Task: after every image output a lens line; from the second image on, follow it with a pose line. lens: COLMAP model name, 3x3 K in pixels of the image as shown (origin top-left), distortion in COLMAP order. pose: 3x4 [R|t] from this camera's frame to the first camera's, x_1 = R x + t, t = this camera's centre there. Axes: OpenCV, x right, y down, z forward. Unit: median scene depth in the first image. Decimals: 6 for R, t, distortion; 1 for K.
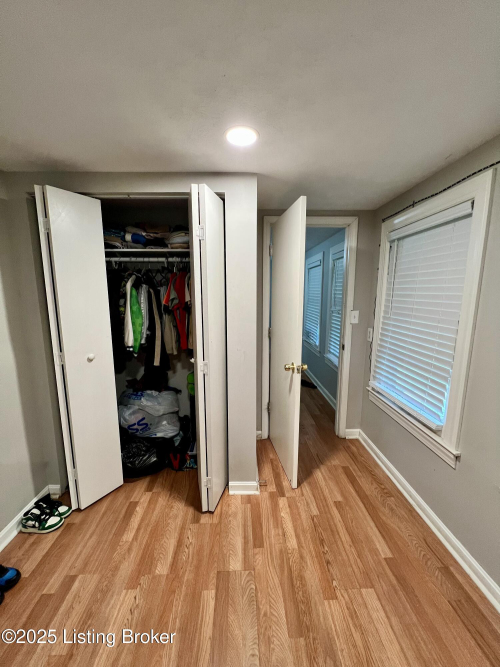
lens RADIAL K [[267.8, 0, 248.6], [0, 267.8, 334.5], [0, 0, 1]] dist [-0.004600, -0.000114]
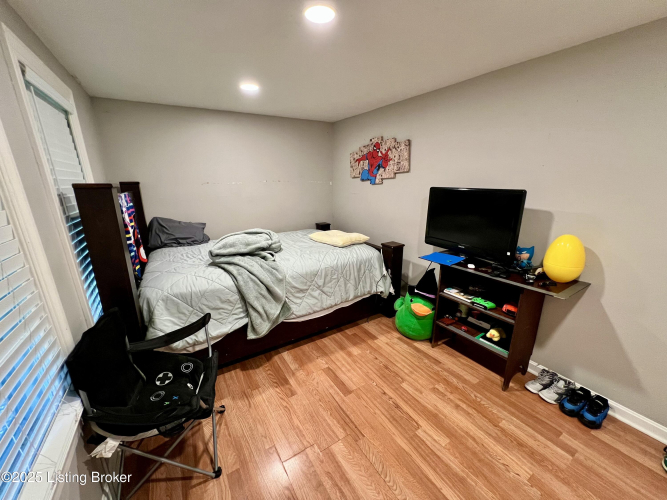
lens RADIAL K [[267.8, 0, 332.6], [0, 267.8, 251.8], [0, 0, 1]] dist [-0.004600, -0.000114]
pose [[-0.870682, 0.147835, -0.469104, 0.548611], [-0.063320, 0.912132, 0.404977, -0.175507], [0.487754, 0.382309, -0.784815, 1.102701]]
